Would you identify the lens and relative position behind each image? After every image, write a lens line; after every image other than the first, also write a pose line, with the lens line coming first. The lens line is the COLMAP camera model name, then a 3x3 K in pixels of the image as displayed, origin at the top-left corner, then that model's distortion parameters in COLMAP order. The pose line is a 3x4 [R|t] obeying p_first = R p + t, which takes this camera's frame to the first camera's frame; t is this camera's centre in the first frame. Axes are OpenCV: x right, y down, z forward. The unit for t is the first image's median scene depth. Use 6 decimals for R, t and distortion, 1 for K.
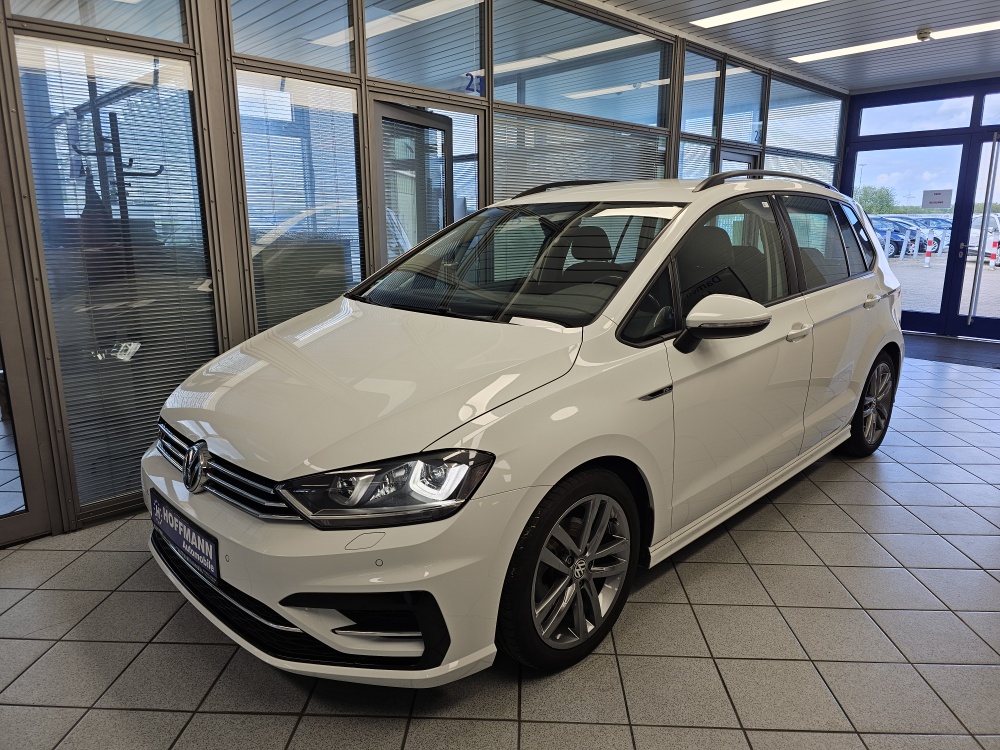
lens RADIAL K [[684.8, 0, 501.2], [0, 684.8, 362.8], [0, 0, 1]] dist [0.048078, -0.003724]
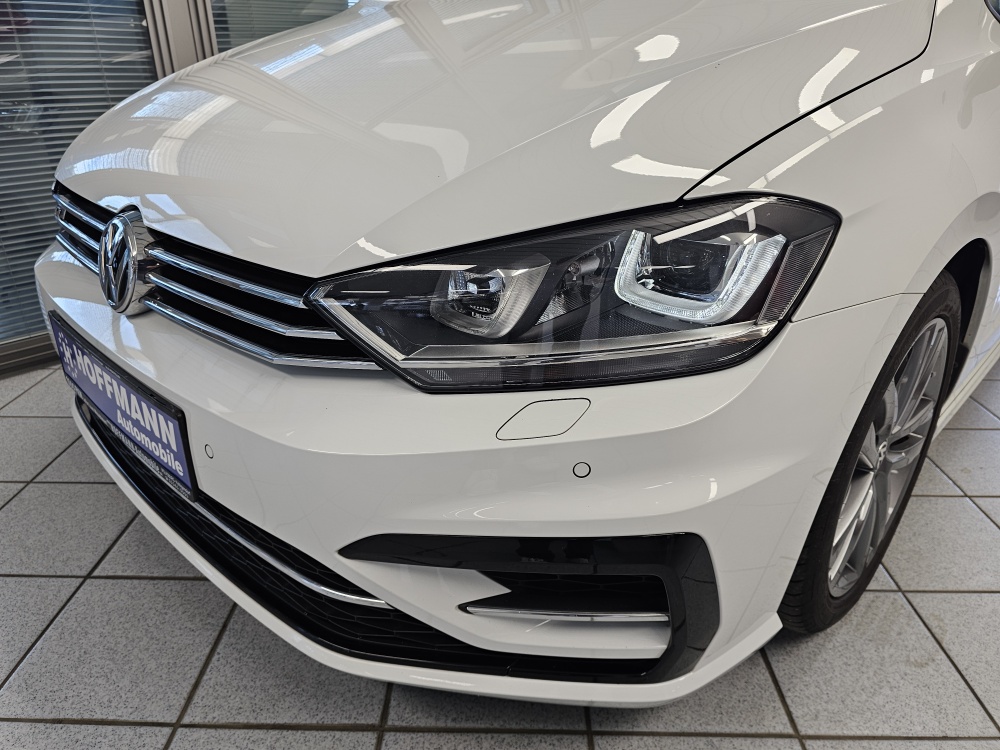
lens RADIAL K [[664.6, 0, 496.3], [0, 664.6, 371.1], [0, 0, 1]] dist [0.066464, -0.062499]
pose [[0.999314, -0.006431, 0.036482, -0.212897], [-0.001897, 0.974644, 0.223754, 0.125869], [-0.036996, -0.223670, 0.973963, 0.549632]]
